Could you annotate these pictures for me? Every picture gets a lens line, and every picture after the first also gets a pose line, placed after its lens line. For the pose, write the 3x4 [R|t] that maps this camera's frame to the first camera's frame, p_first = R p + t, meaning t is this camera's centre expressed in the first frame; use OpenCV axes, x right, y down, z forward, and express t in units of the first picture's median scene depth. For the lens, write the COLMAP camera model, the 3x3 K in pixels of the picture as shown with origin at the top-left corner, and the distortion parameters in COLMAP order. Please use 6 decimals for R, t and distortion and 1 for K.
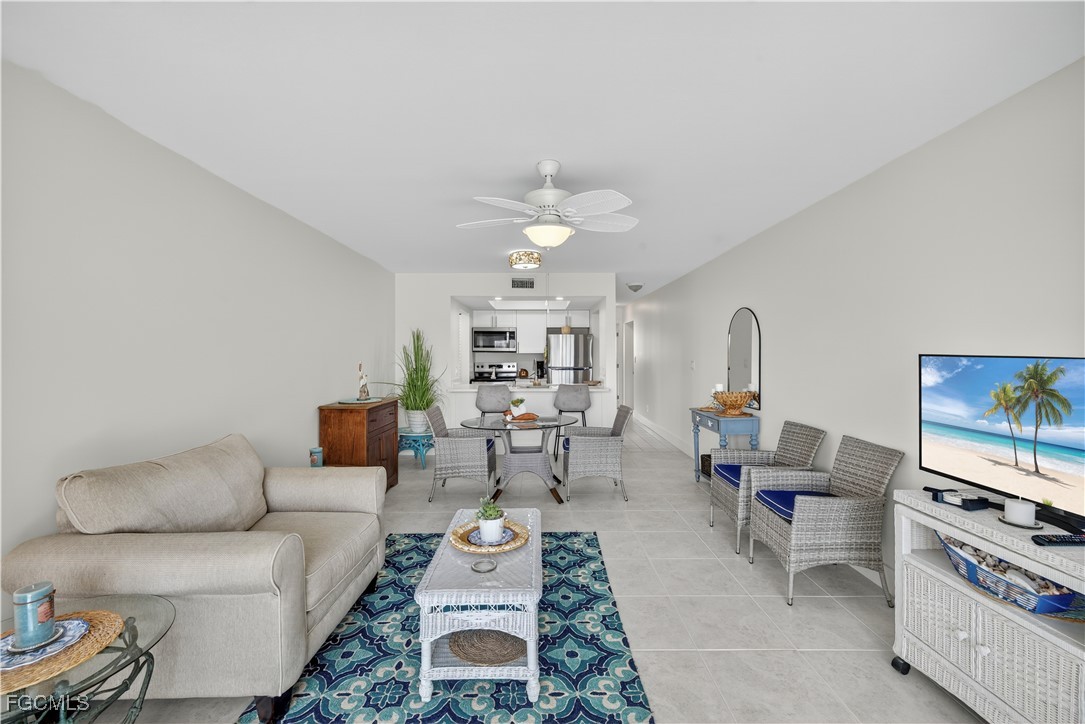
lens RADIAL K [[450.2, 0, 542.6], [0, 450.2, 355.8], [0, 0, 1]] dist [0.002283, -0.000719]
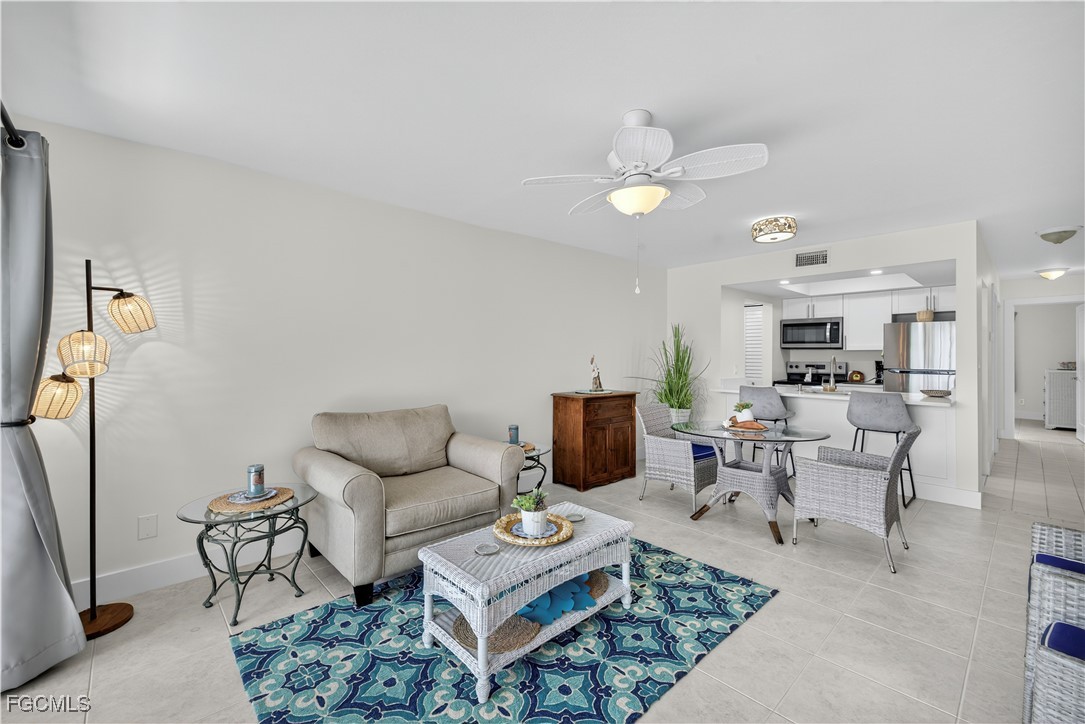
lens RADIAL K [[450.2, 0, 542.1], [0, 450.2, 356.4], [0, 0, 1]] dist [0.002283, -0.000719]
pose [[0.672597, 0.006492, -0.739981, 0.250716], [-0.007782, 0.999968, 0.001699, 0.011656], [0.739968, 0.004616, 0.672626, 0.148252]]
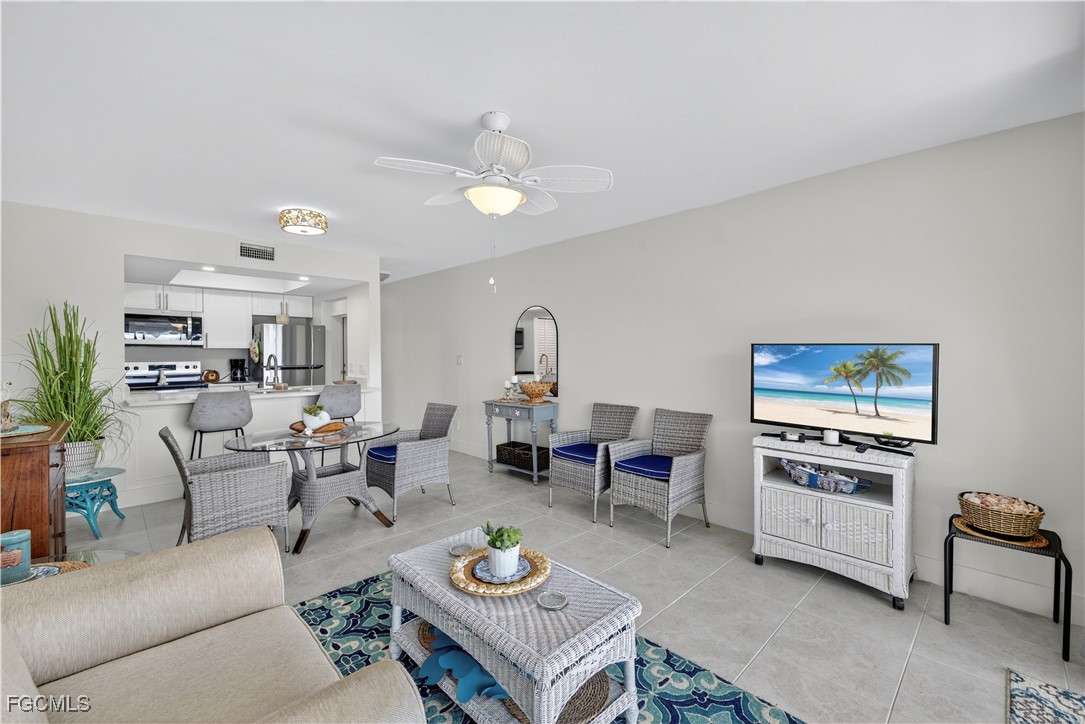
lens RADIAL K [[450.2, 0, 543.5], [0, 450.2, 356.4], [0, 0, 1]] dist [0.002283, -0.000719]
pose [[0.719812, -0.004089, 0.694157, -0.249996], [0.003758, 0.999991, 0.001994, 0.012049], [-0.694158, 0.001173, 0.719821, 0.159025]]
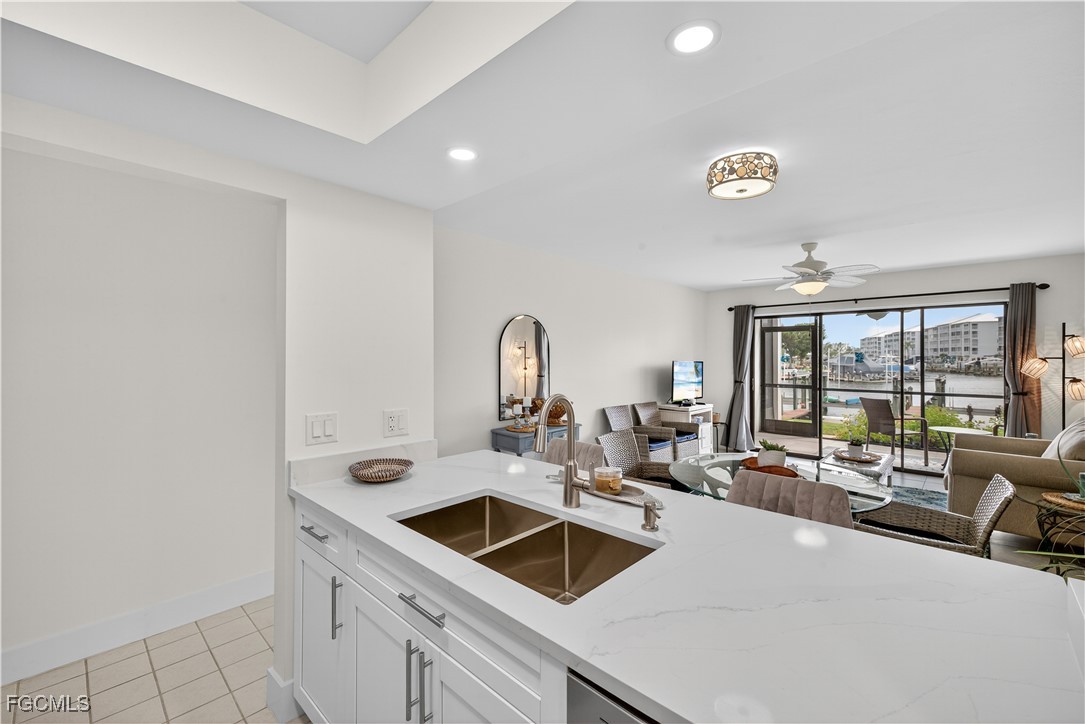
lens RADIAL K [[450.2, 0, 544.0], [0, 450.2, 358.1], [0, 0, 1]] dist [0.002283, -0.000719]
pose [[-0.727557, -0.003138, 0.686040, -0.191960], [-0.000303, 0.999991, 0.004252, -0.012701], [-0.686047, 0.002885, -0.727552, 1.356466]]
